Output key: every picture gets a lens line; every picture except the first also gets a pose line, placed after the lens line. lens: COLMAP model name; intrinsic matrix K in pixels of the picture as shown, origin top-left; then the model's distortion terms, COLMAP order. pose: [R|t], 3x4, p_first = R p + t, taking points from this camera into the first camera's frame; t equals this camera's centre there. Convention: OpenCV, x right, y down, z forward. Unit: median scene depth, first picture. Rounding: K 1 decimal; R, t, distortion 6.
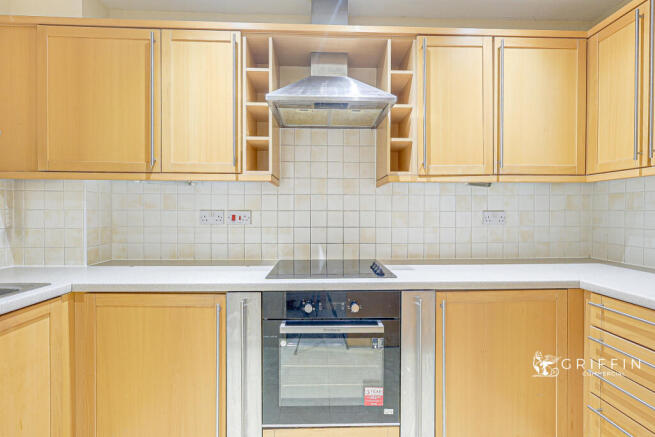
lens RADIAL K [[308.9, 0, 328.4], [0, 308.9, 216.5], [0, 0, 1]] dist [0.000648, -0.000032]
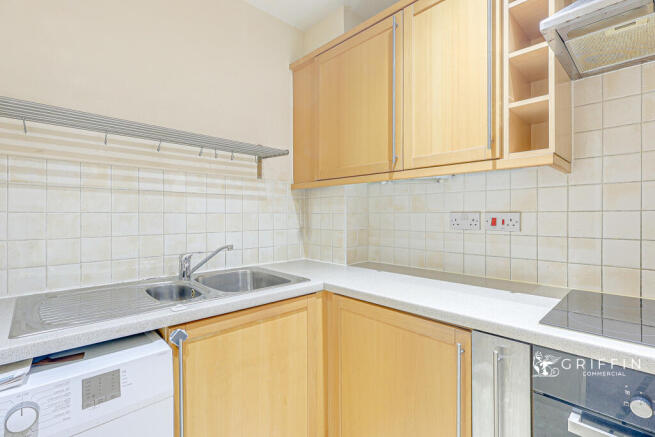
lens RADIAL K [[308.9, 0, 328.4], [0, 308.9, 216.5], [0, 0, 1]] dist [0.000648, -0.000032]
pose [[0.669235, -0.003238, -0.743044, -0.024912], [-0.004973, 0.999949, -0.008837, 0.000035], [0.743034, 0.009609, 0.669184, 0.242212]]
